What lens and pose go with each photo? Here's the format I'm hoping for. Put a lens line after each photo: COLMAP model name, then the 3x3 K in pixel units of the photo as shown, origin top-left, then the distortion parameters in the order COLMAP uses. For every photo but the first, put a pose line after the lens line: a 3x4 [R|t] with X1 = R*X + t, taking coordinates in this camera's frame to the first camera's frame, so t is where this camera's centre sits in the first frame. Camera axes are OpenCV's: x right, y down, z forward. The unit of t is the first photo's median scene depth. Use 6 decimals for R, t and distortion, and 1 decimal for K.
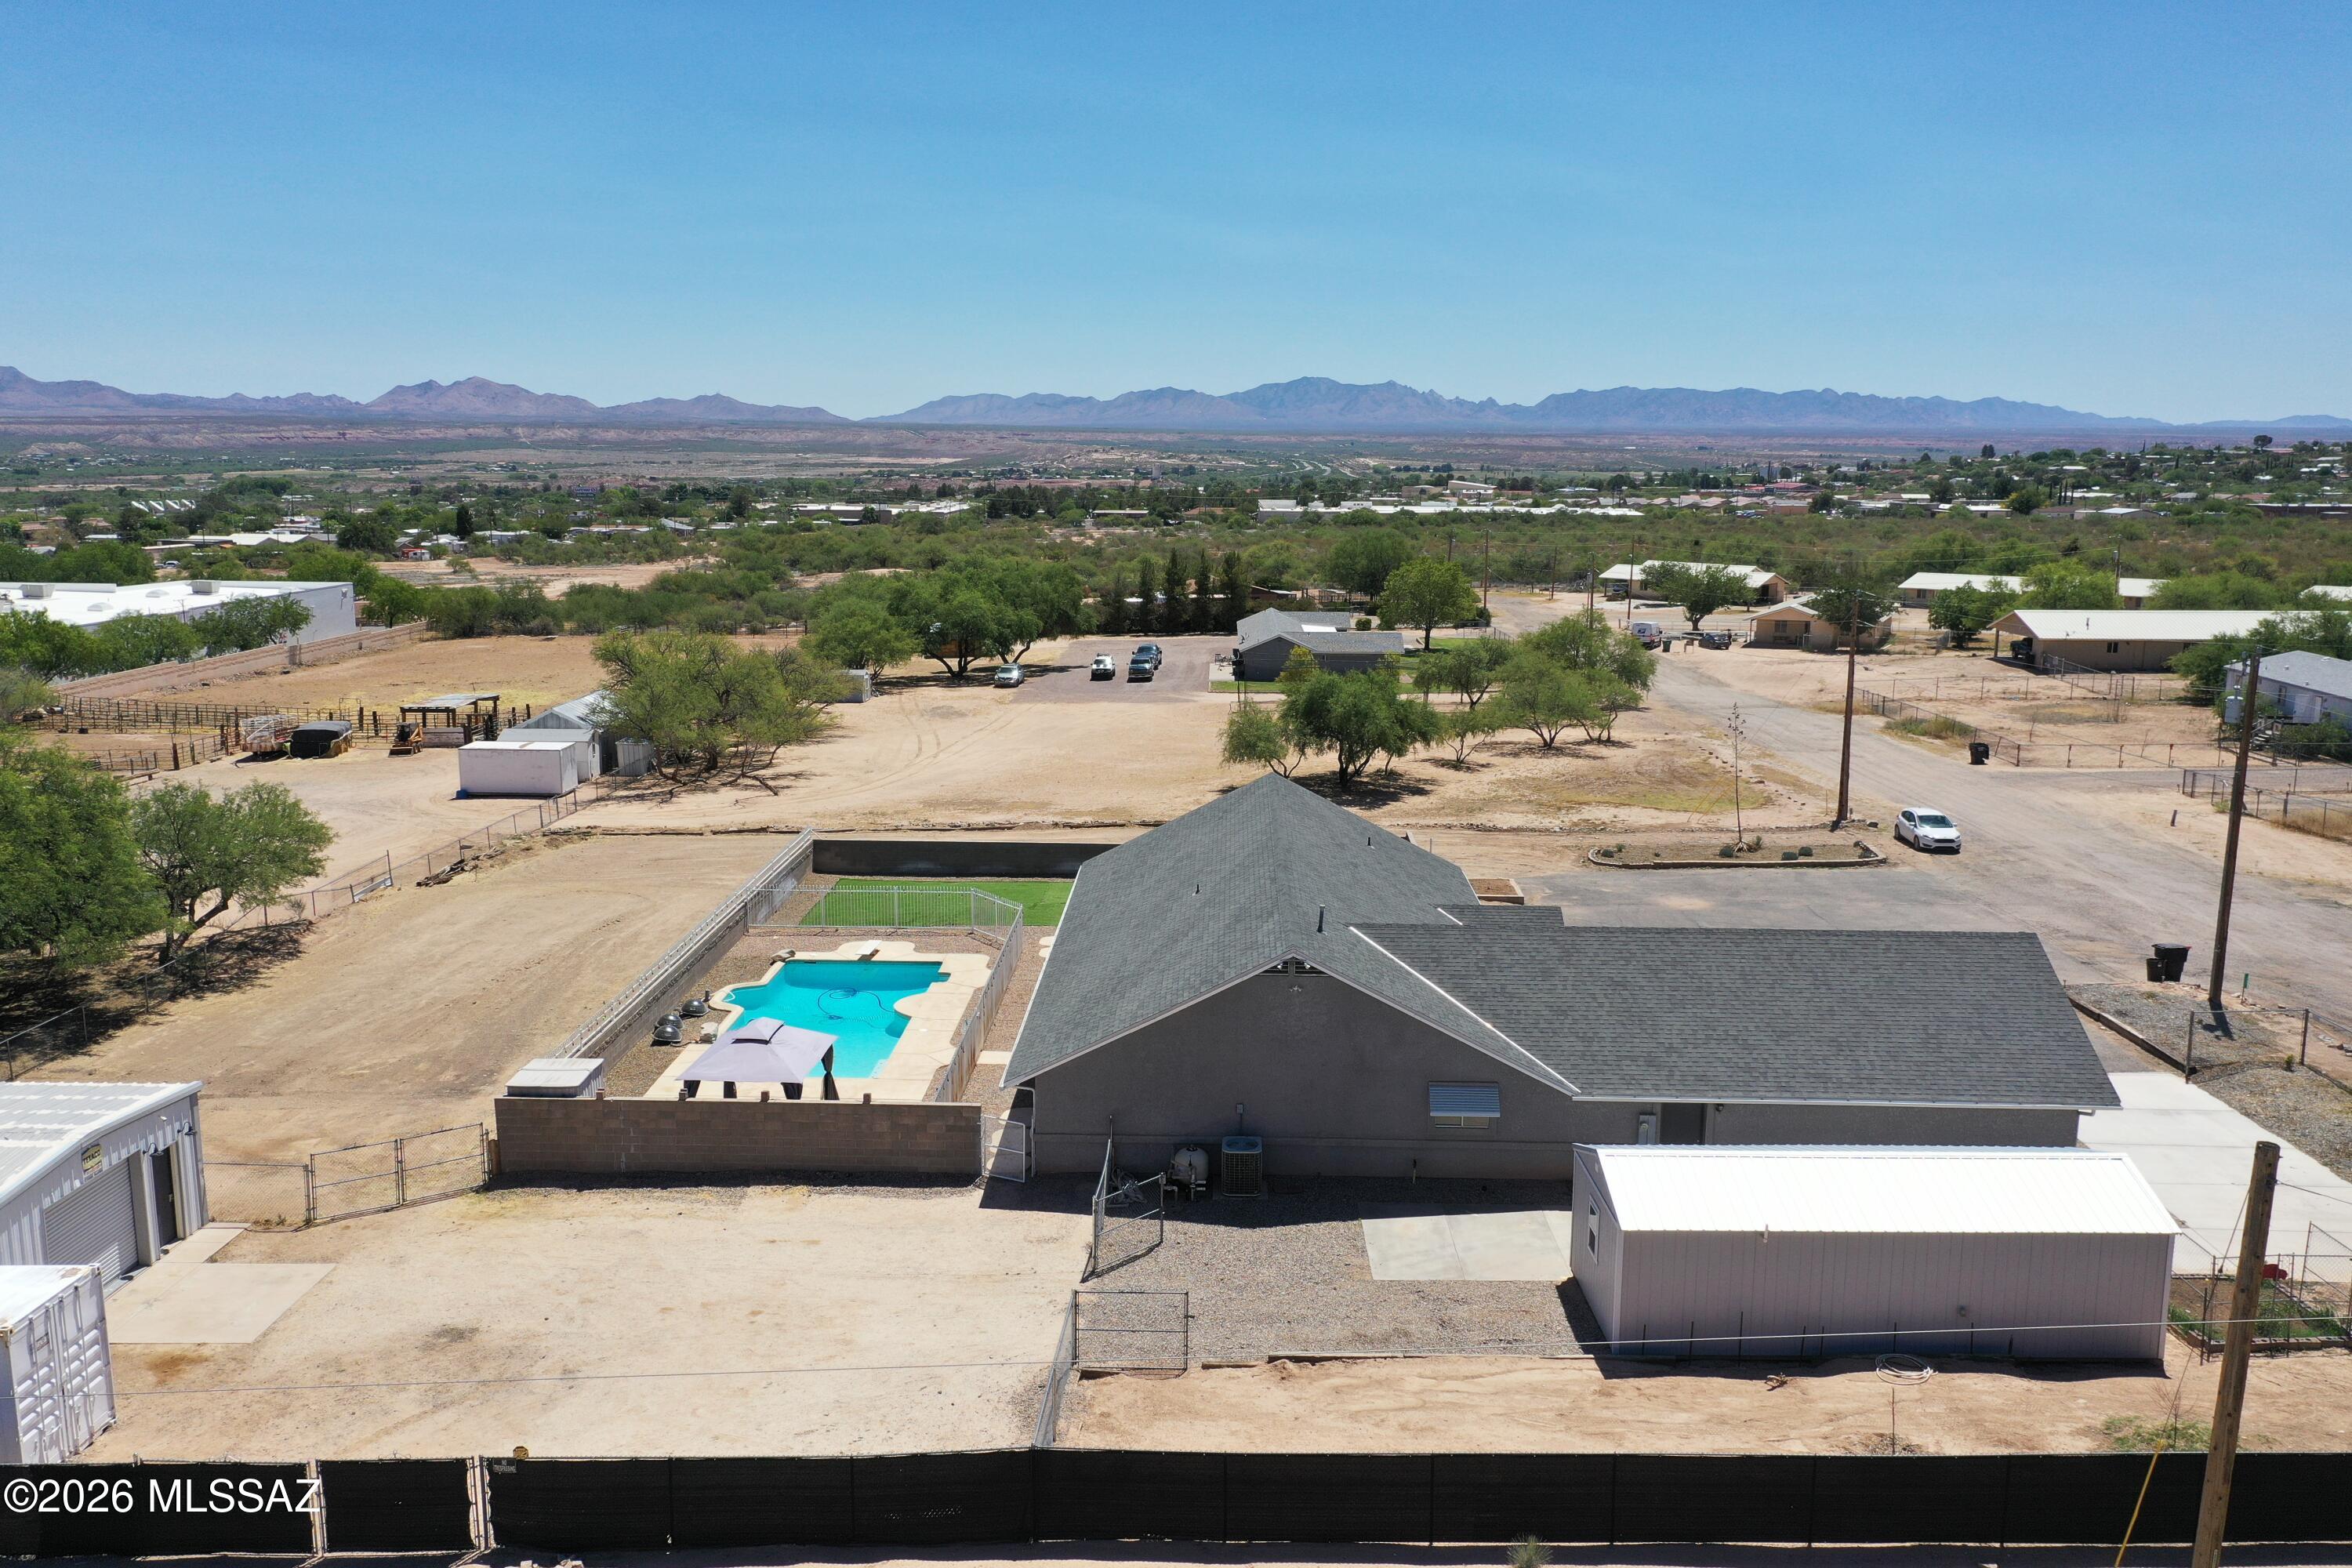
lens RADIAL K [[1868.7, 0, 1176.0], [0, 1868.7, 784.0], [0, 0, 1]] dist [0.009353, 0.019846]
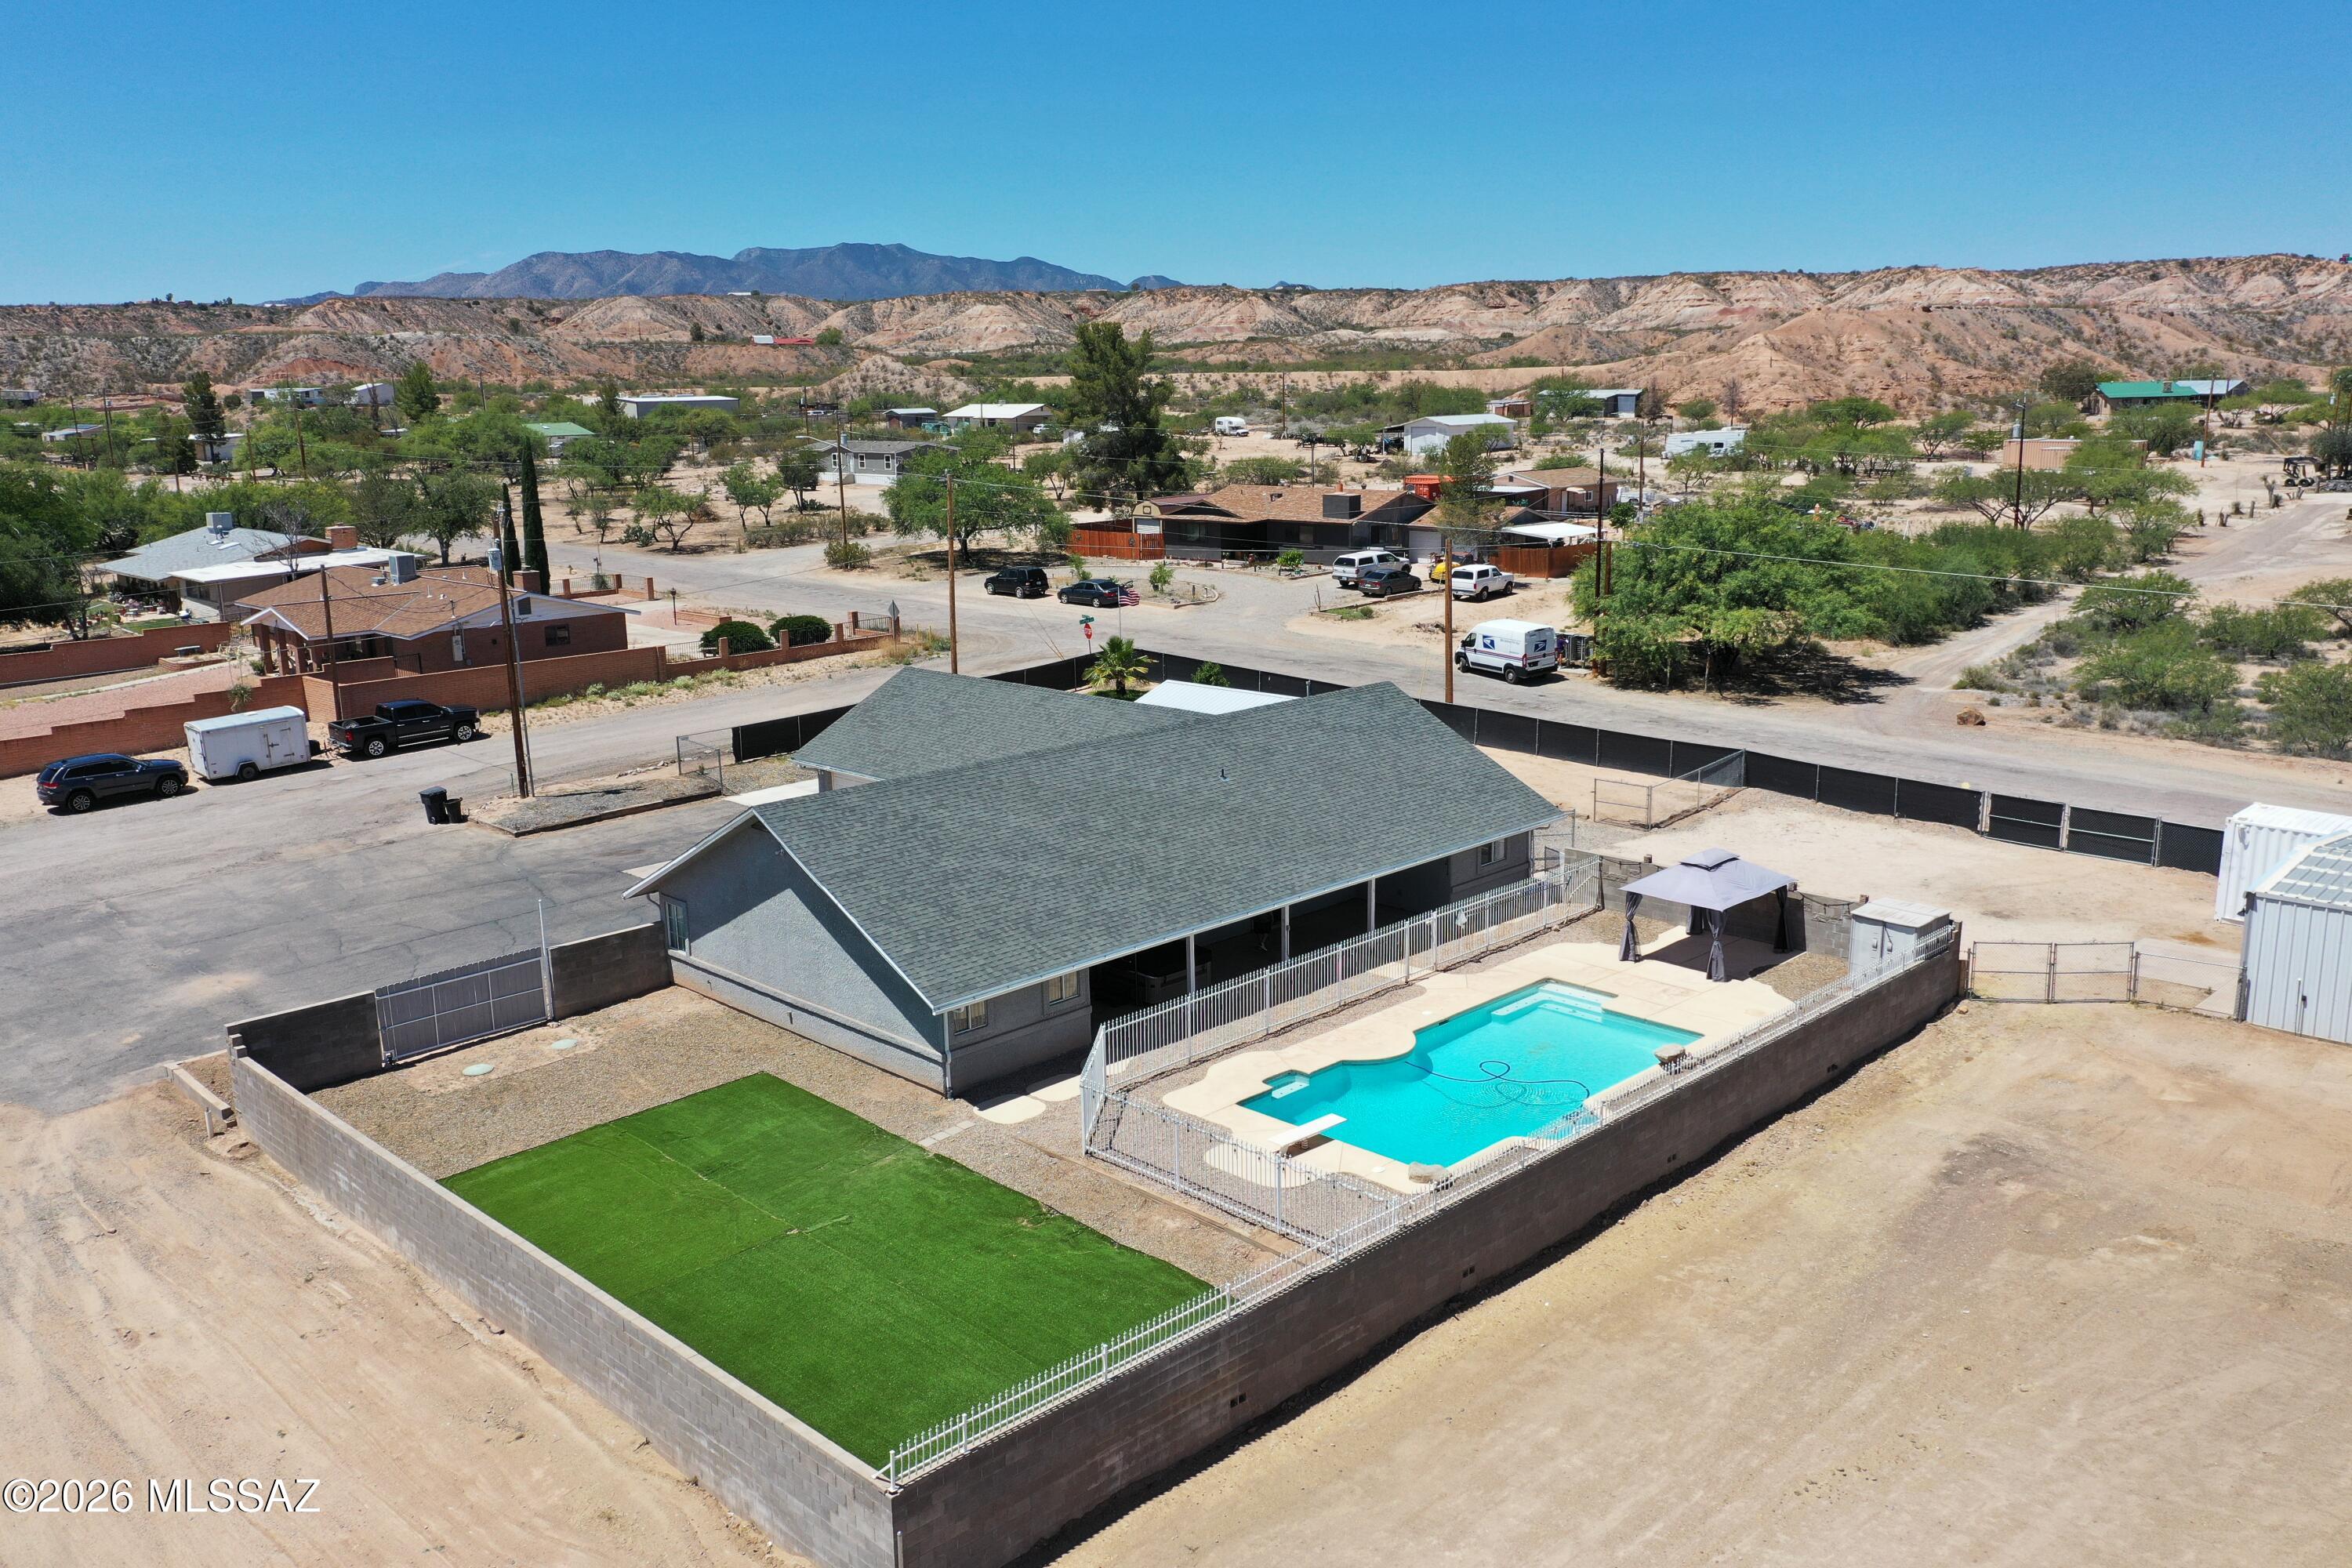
lens RADIAL K [[1868.7, 0, 1176.0], [0, 1868.7, 784.0], [0, 0, 1]] dist [0.009353, 0.019846]
pose [[-0.723102, -0.136430, 0.677134, -0.563387], [0.139912, 0.931051, 0.337000, -0.242571], [-0.676423, 0.338424, -0.654157, 1.478951]]
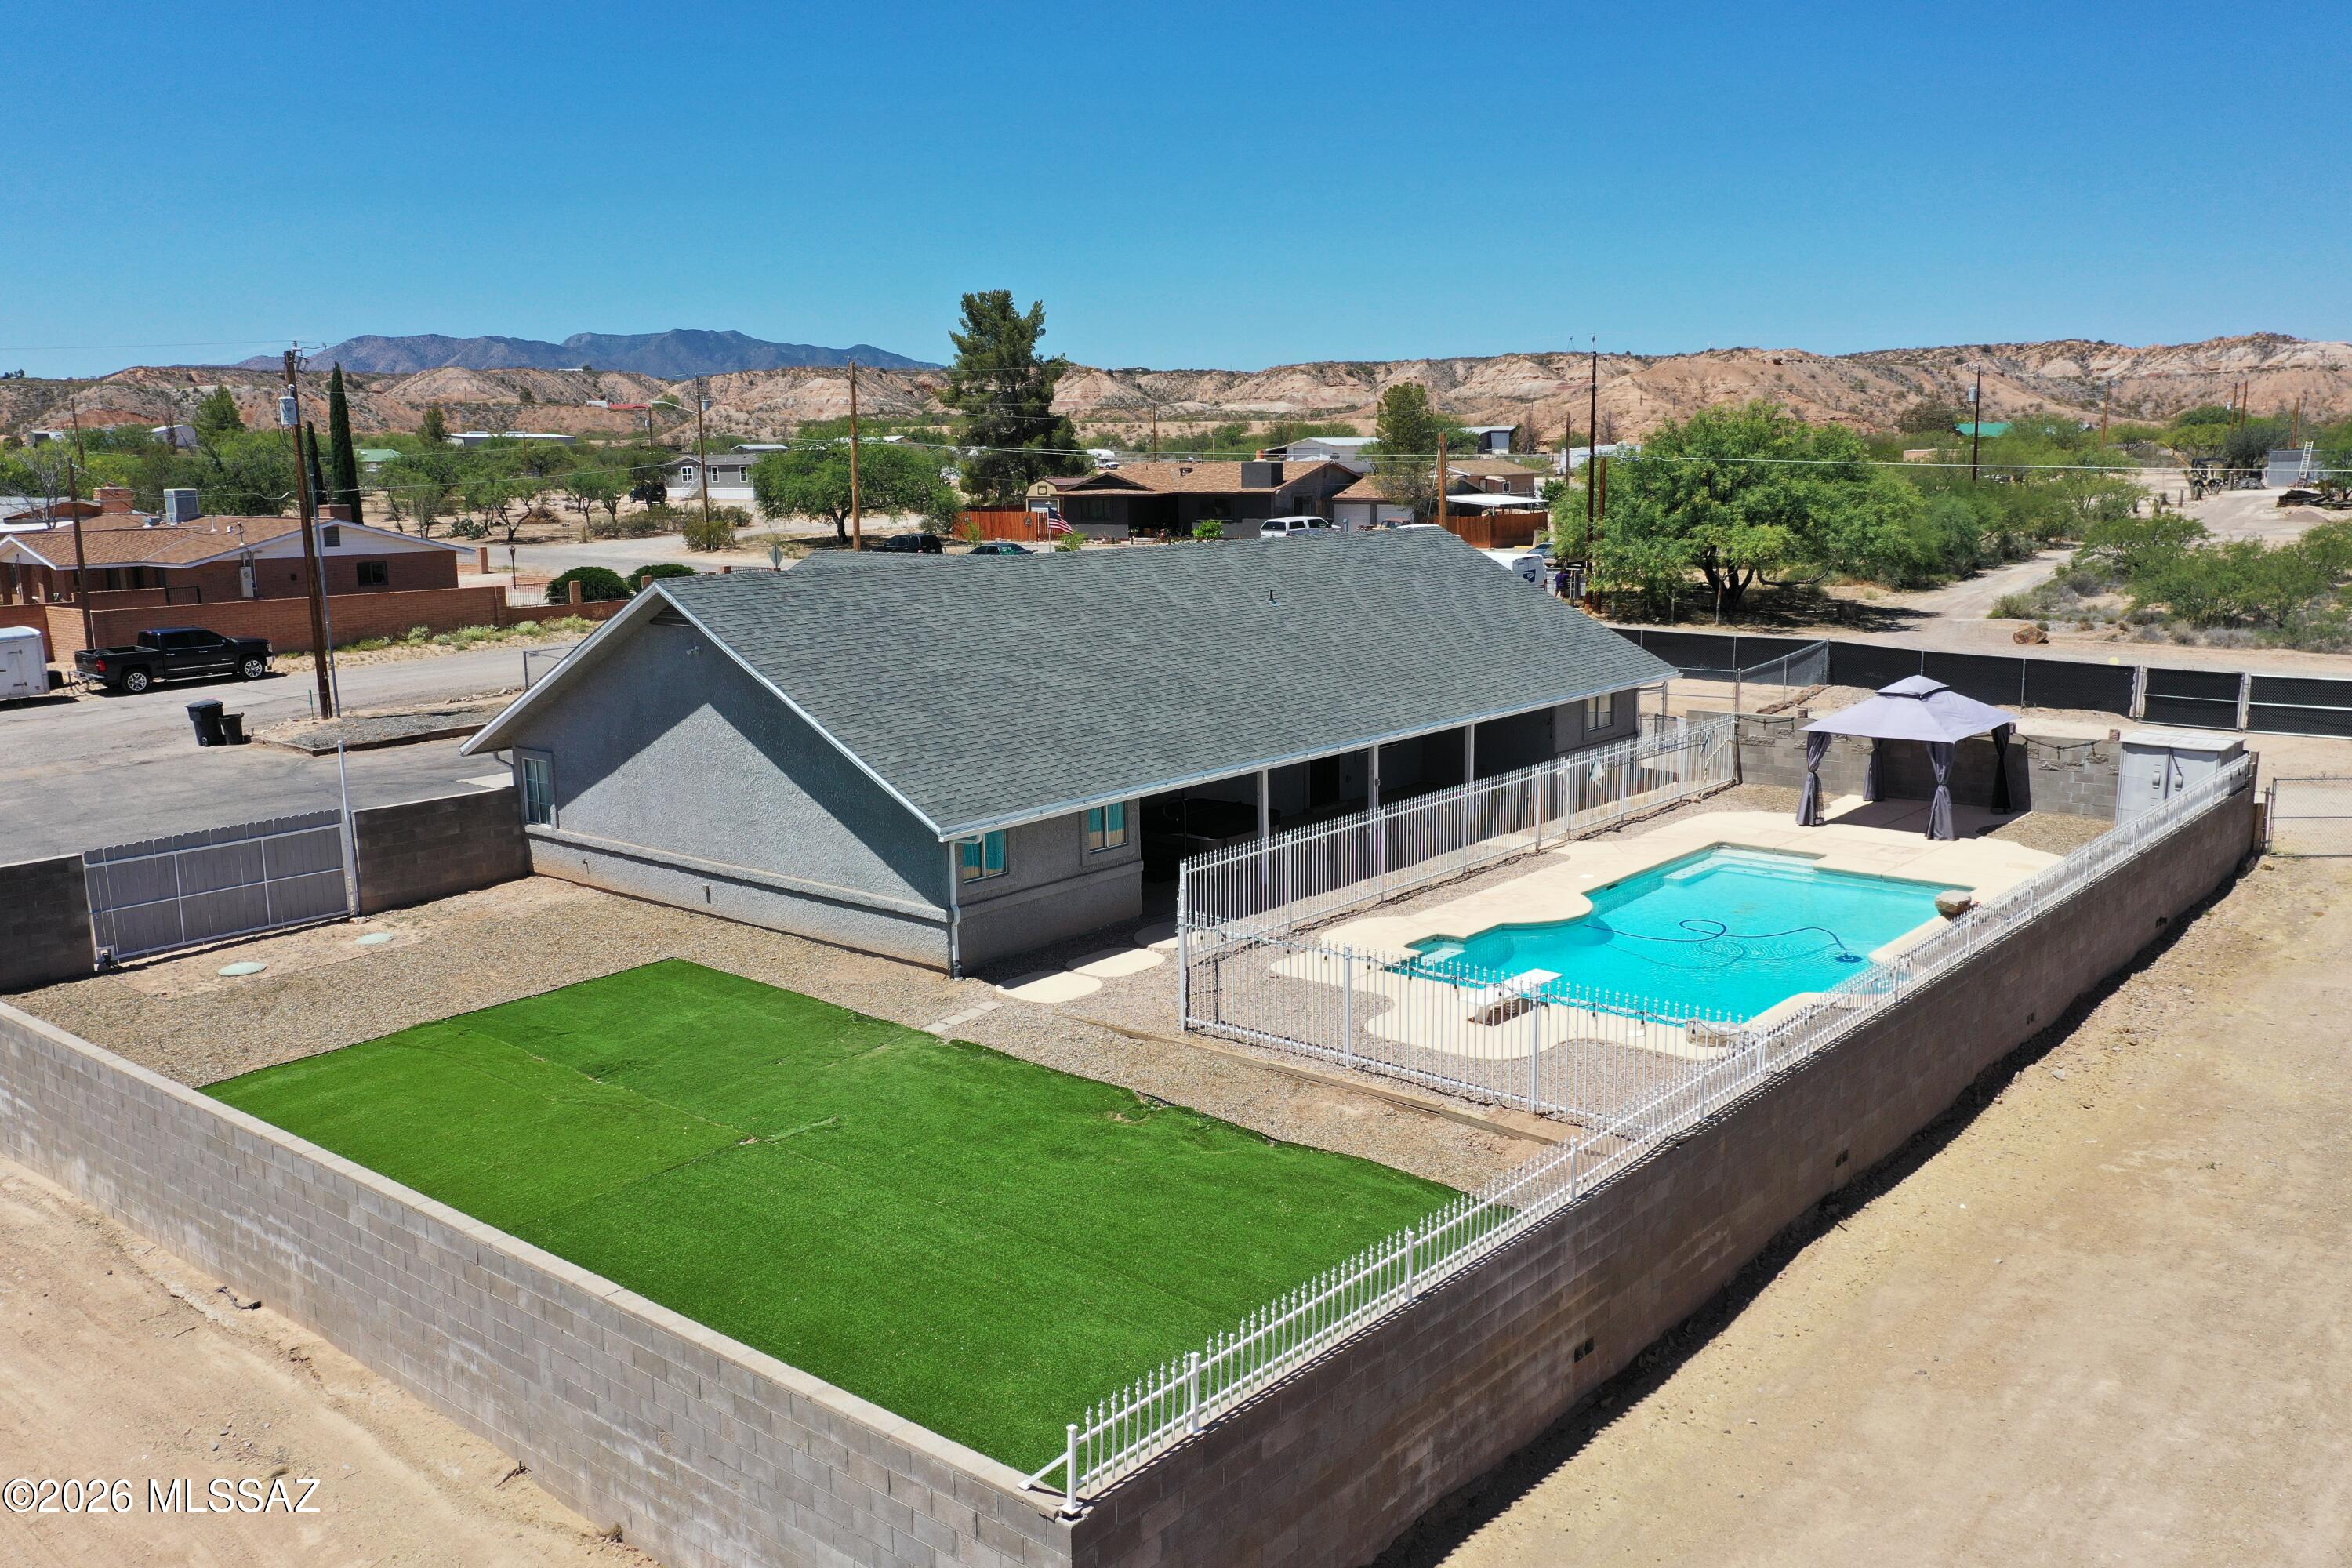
lens RADIAL K [[1868.7, 0, 1176.0], [0, 1868.7, 784.0], [0, 0, 1]] dist [0.009353, 0.019846]
pose [[-0.779228, -0.096217, 0.619310, -0.379437], [0.126389, 0.943721, 0.305642, -0.095004], [-0.613864, 0.316439, -0.723213, 1.413781]]
